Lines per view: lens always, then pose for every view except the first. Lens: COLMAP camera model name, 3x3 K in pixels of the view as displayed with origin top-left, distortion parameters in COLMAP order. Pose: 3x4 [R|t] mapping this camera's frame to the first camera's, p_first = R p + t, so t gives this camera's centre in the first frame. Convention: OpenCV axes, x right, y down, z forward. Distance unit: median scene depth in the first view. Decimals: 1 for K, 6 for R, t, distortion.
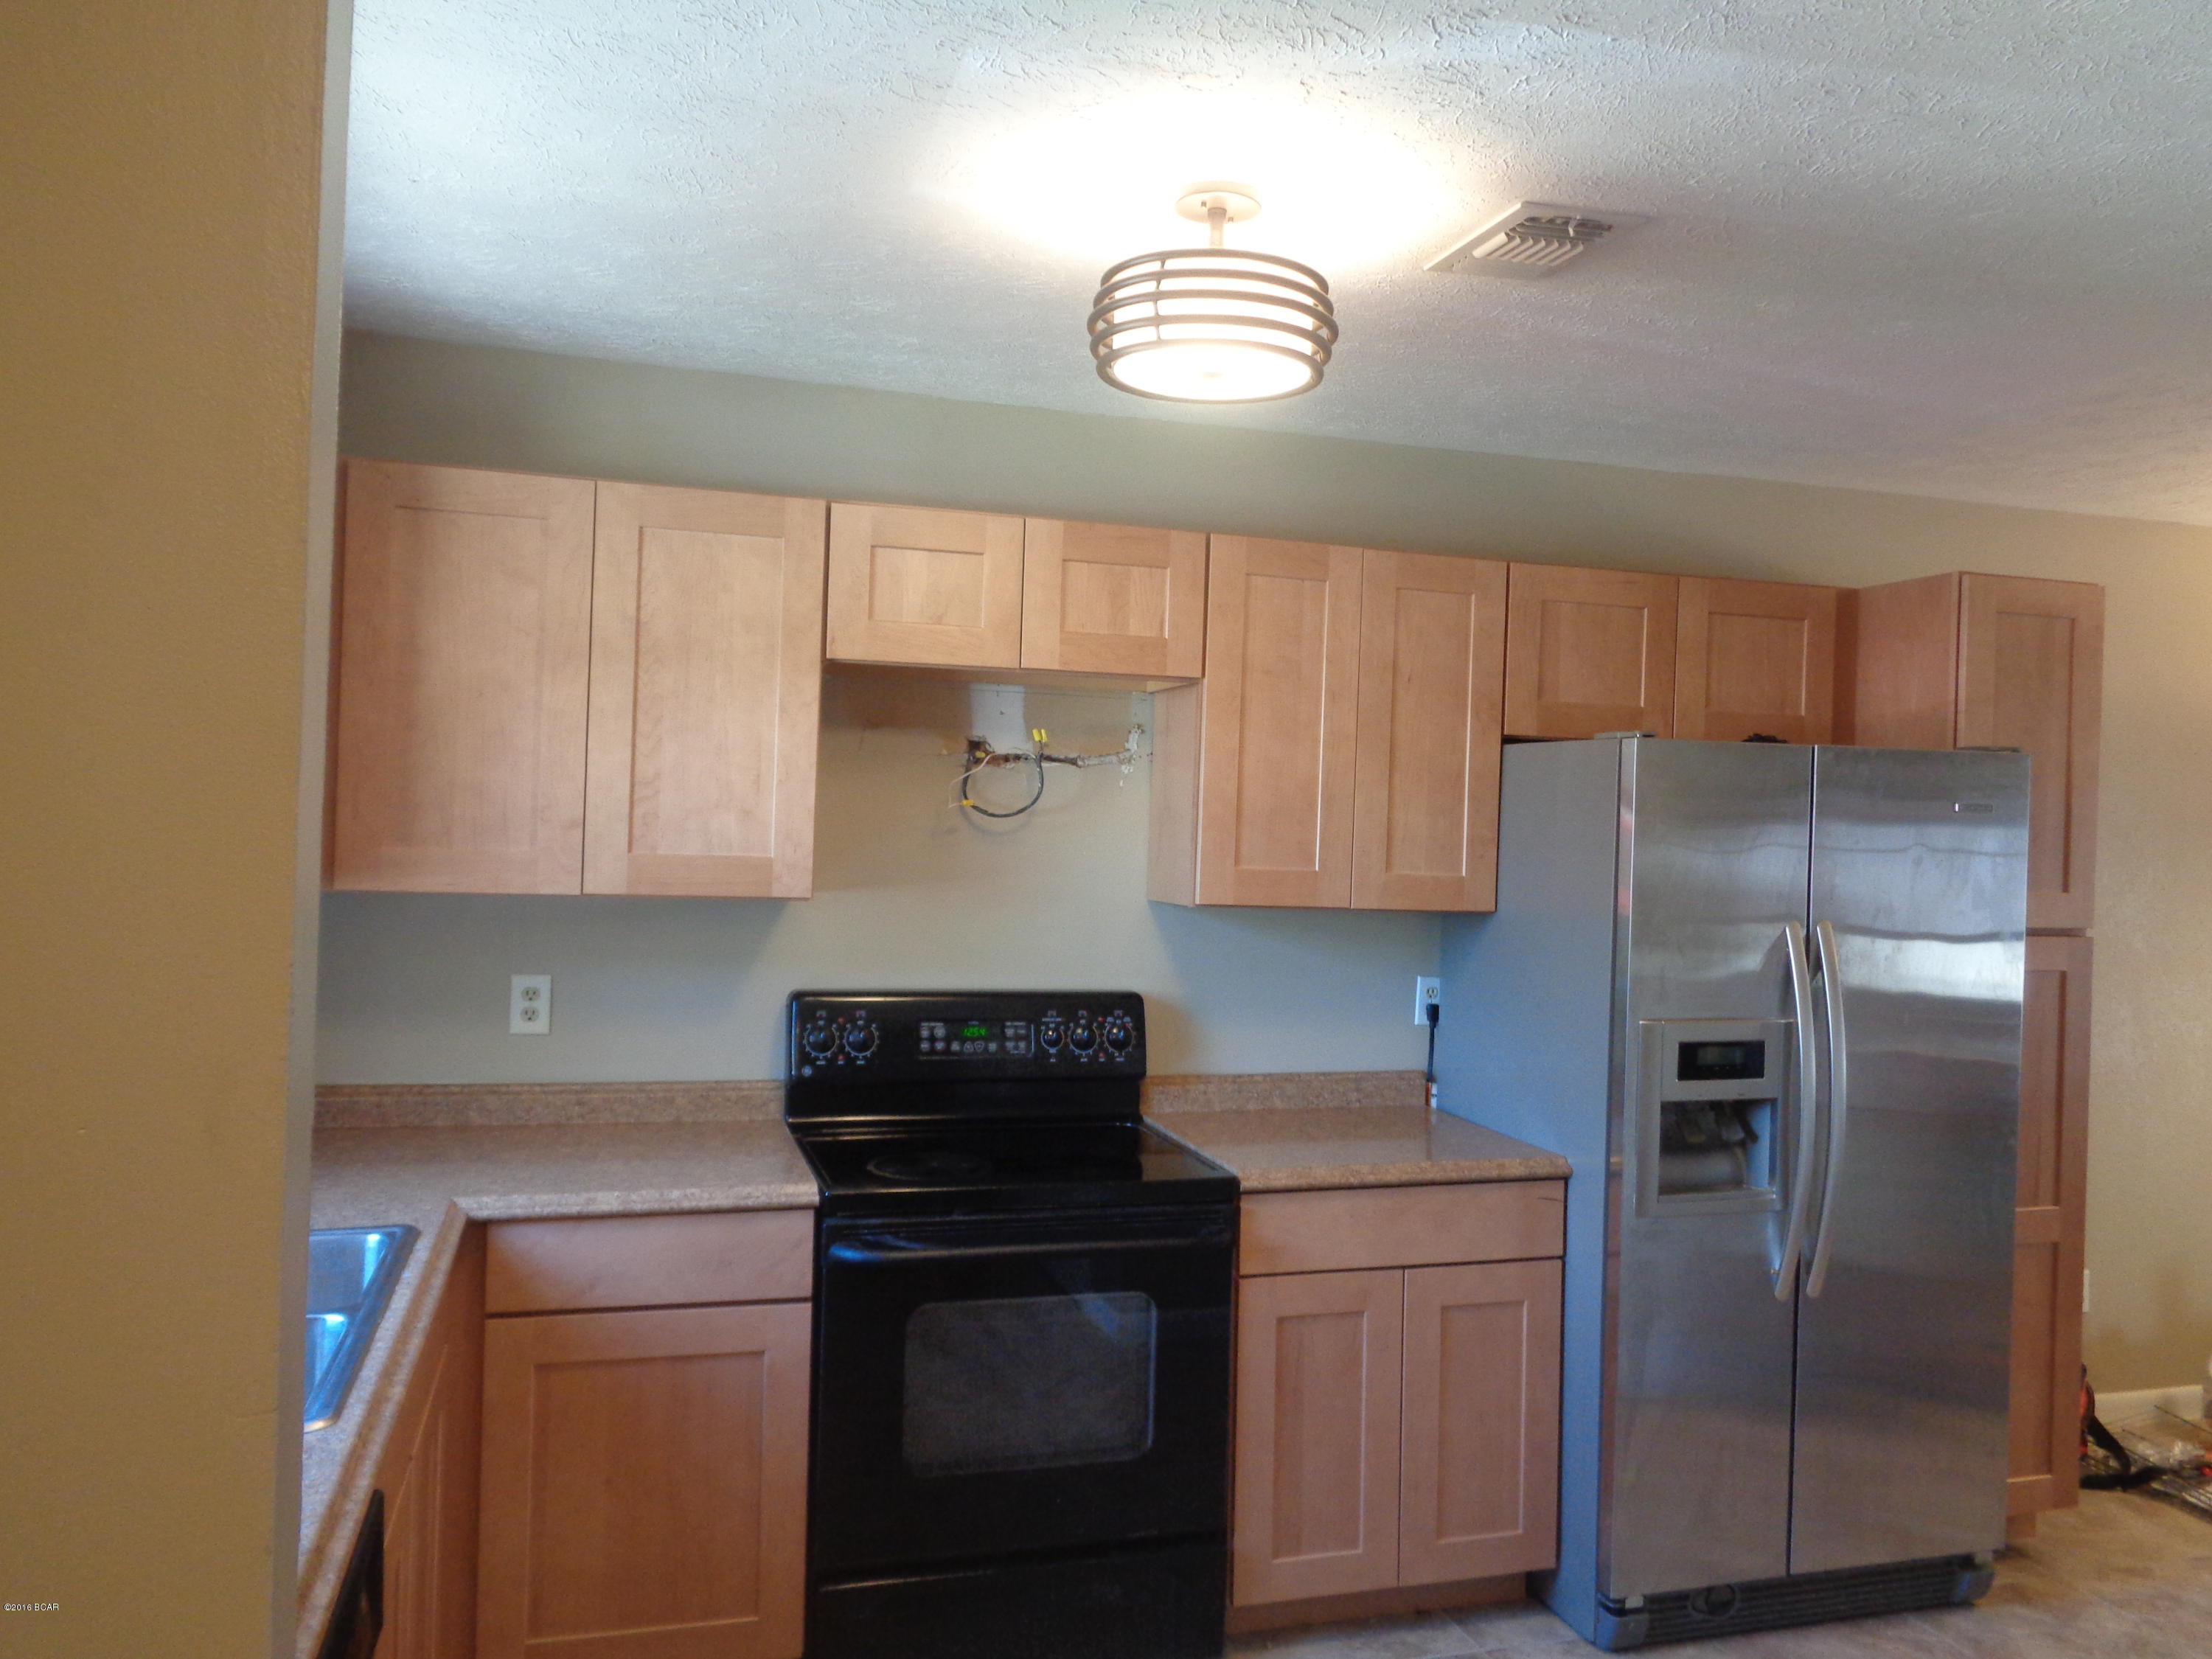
lens RADIAL K [[1664.0, 0, 1116.5], [0, 1664.0, 822.2], [0, 0, 1]] dist [0.006264, -0.002773]
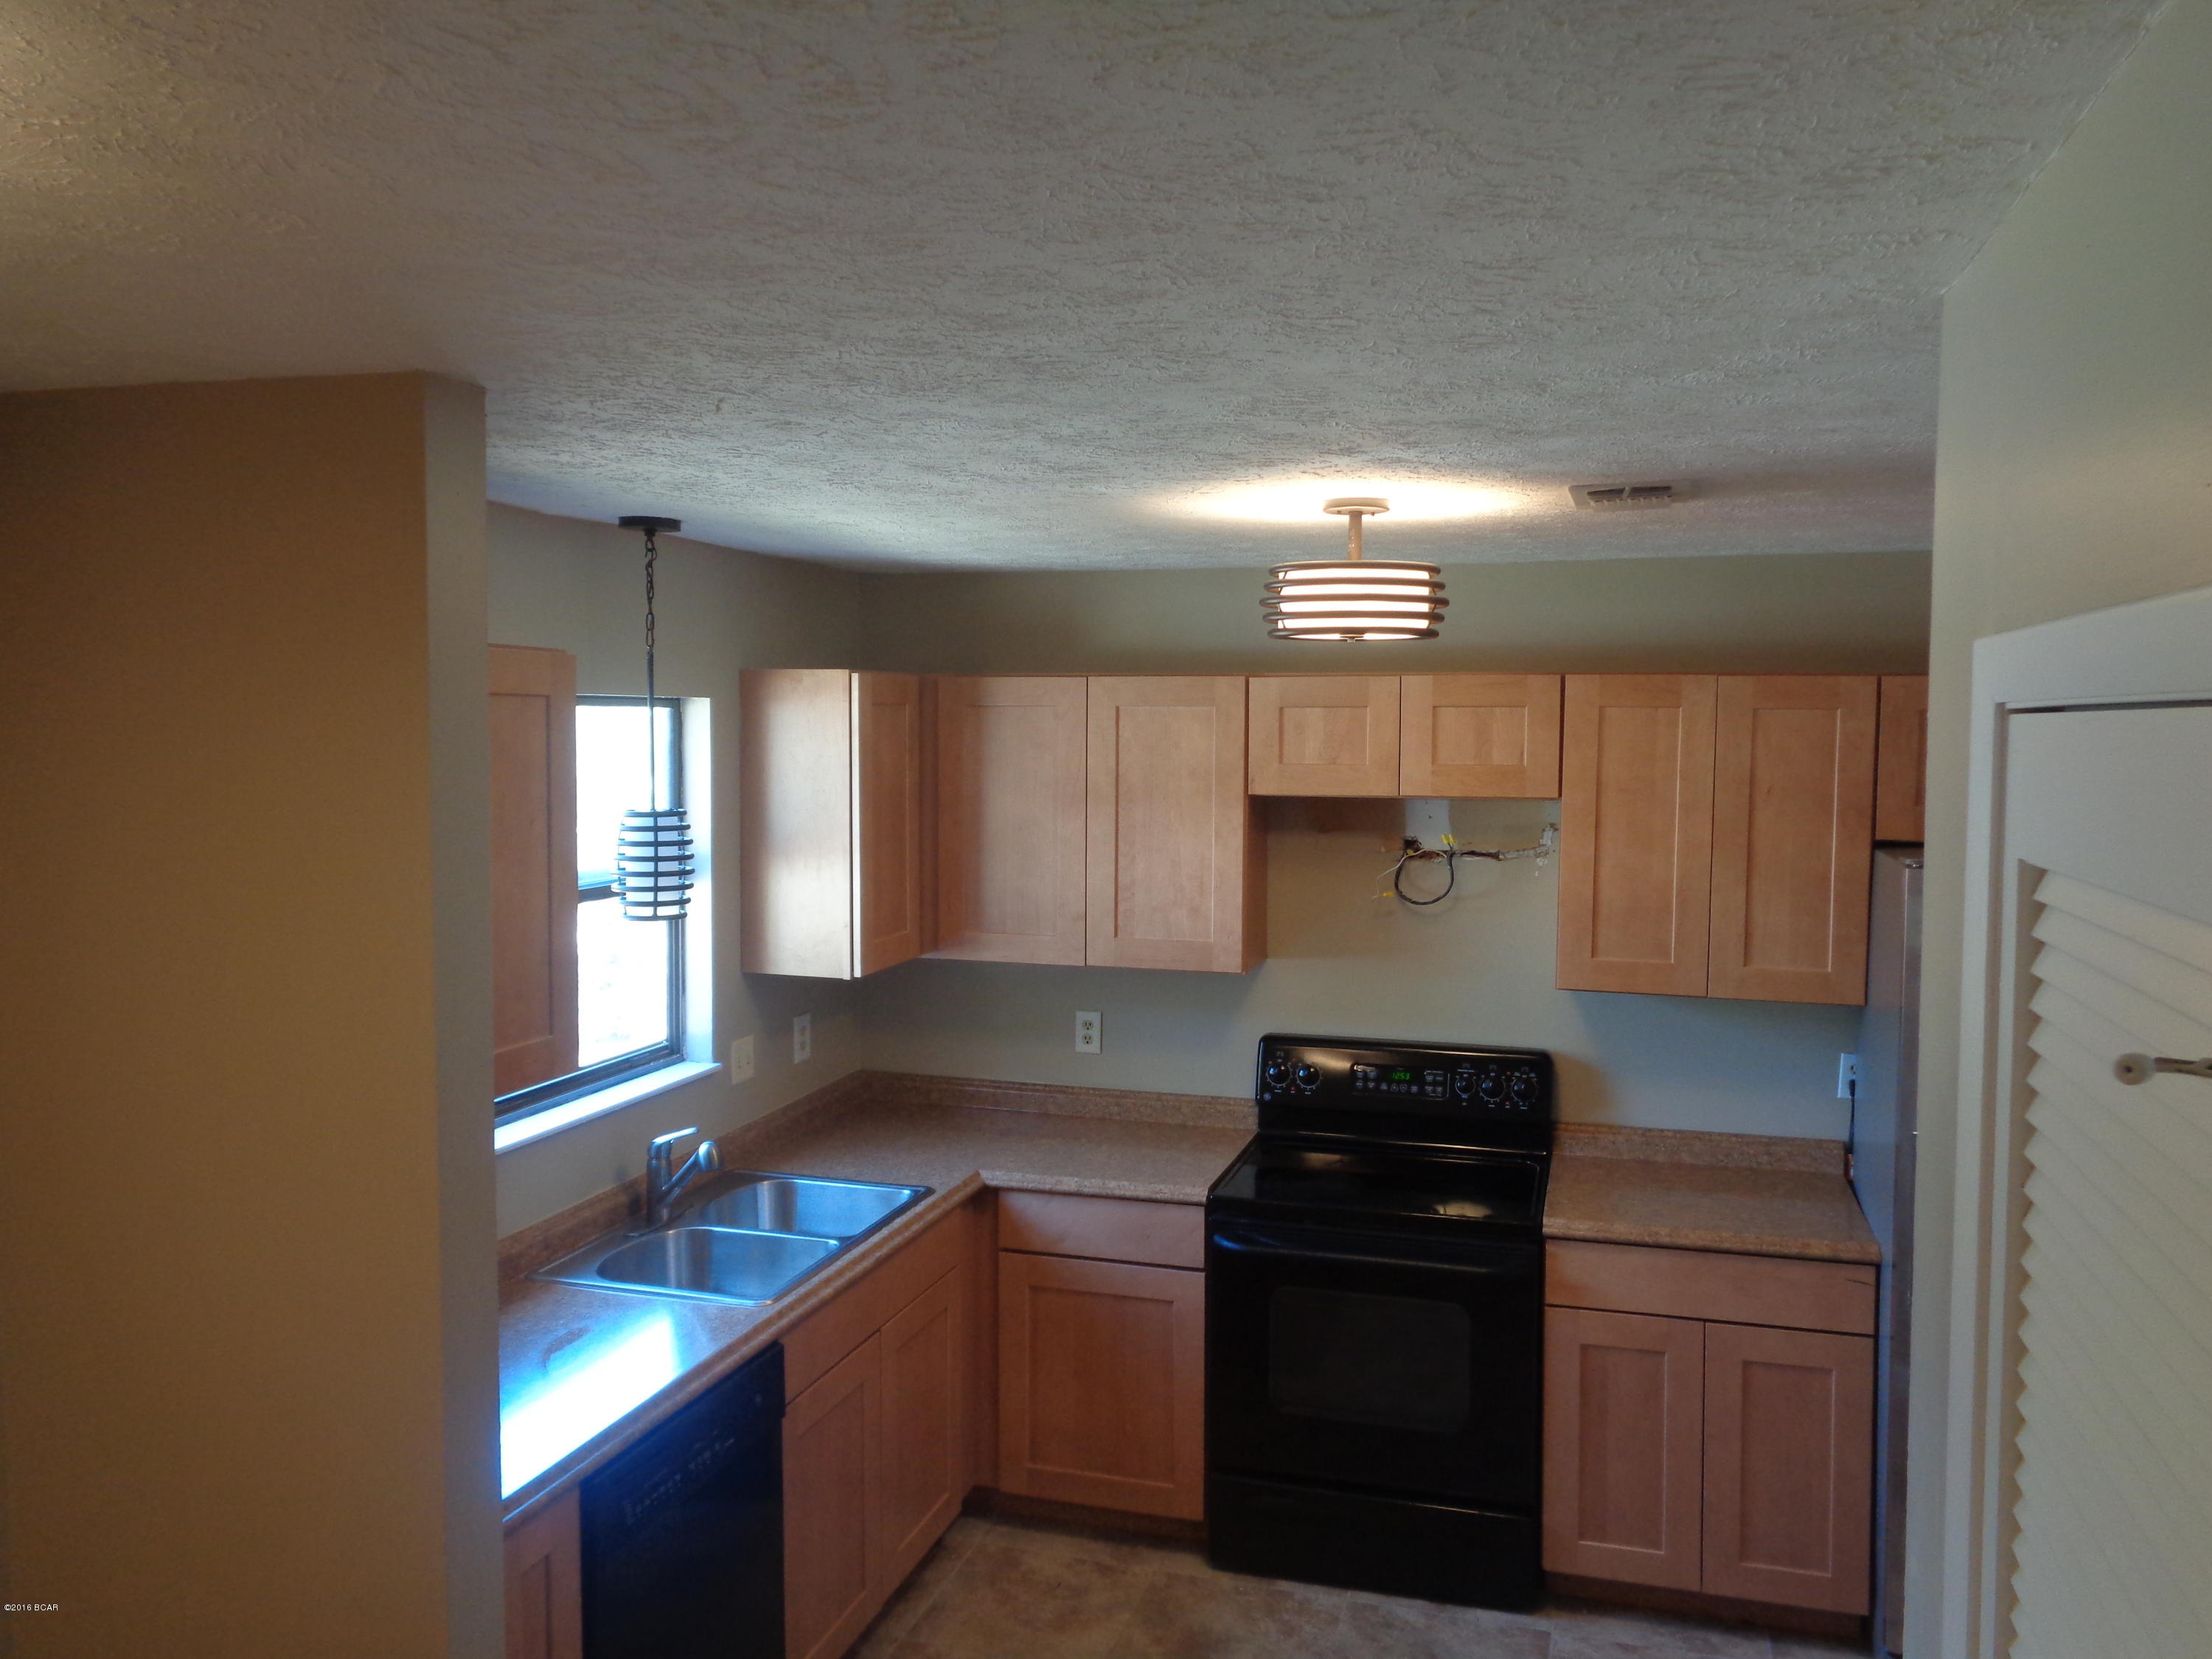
lens RADIAL K [[1664.0, 0, 1121.1], [0, 1664.0, 823.6], [0, 0, 1]] dist [0.006264, -0.002773]
pose [[0.835517, 0.006081, -0.549432, 0.463586], [0.018754, 0.999041, 0.039577, -0.127459], [0.549145, -0.043371, 0.834601, -0.164170]]
